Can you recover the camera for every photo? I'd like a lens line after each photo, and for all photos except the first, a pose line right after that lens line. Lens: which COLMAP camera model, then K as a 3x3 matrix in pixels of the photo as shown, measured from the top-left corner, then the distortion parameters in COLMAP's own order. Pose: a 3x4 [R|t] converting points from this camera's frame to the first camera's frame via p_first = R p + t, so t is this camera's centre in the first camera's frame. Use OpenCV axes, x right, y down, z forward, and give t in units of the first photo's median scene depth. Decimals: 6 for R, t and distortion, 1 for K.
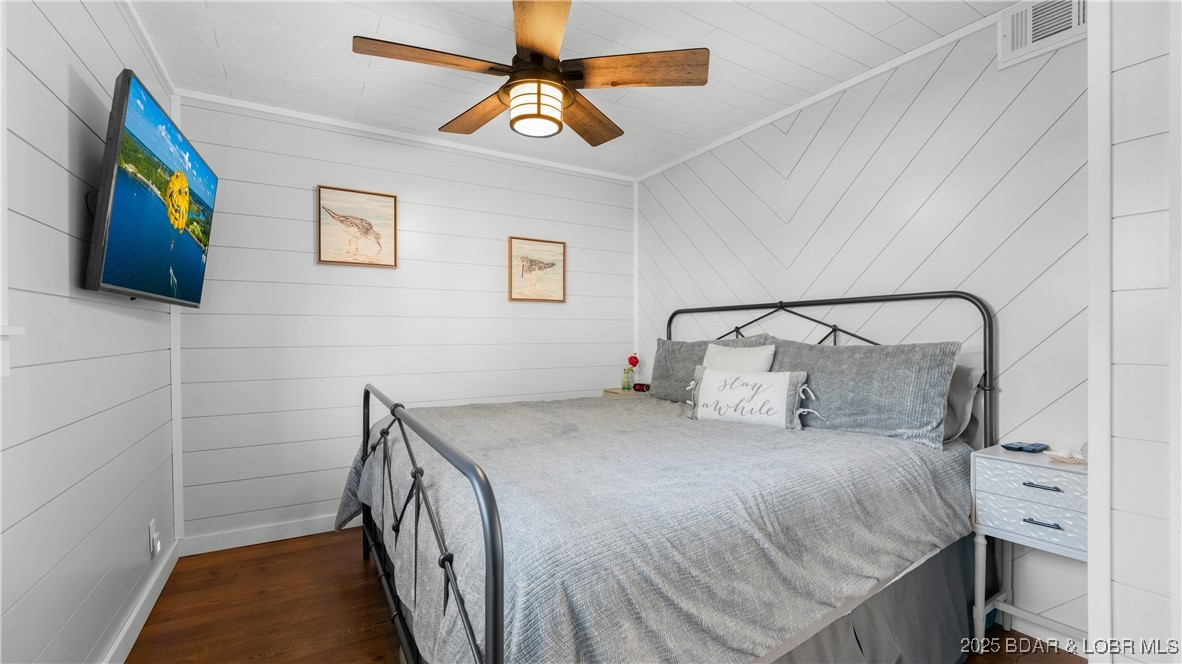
lens RADIAL K [[486.0, 0, 588.5], [0, 486.0, 335.0], [0, 0, 1]] dist [-0.000239, -0.000141]
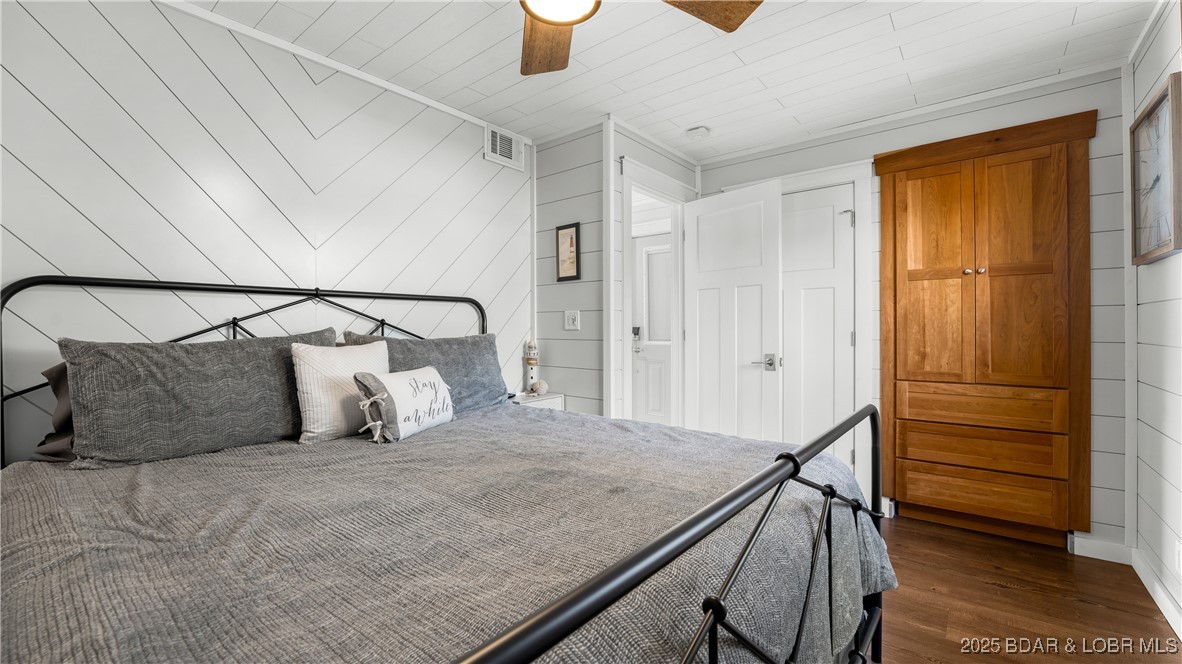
lens RADIAL K [[486.0, 0, 588.5], [0, 486.0, 335.0], [0, 0, 1]] dist [-0.000239, -0.000141]
pose [[-0.345097, -0.020347, 0.938346, -0.575307], [-0.000338, 0.999768, 0.021554, -0.009704], [-0.938567, 0.007121, -0.345024, 0.940607]]
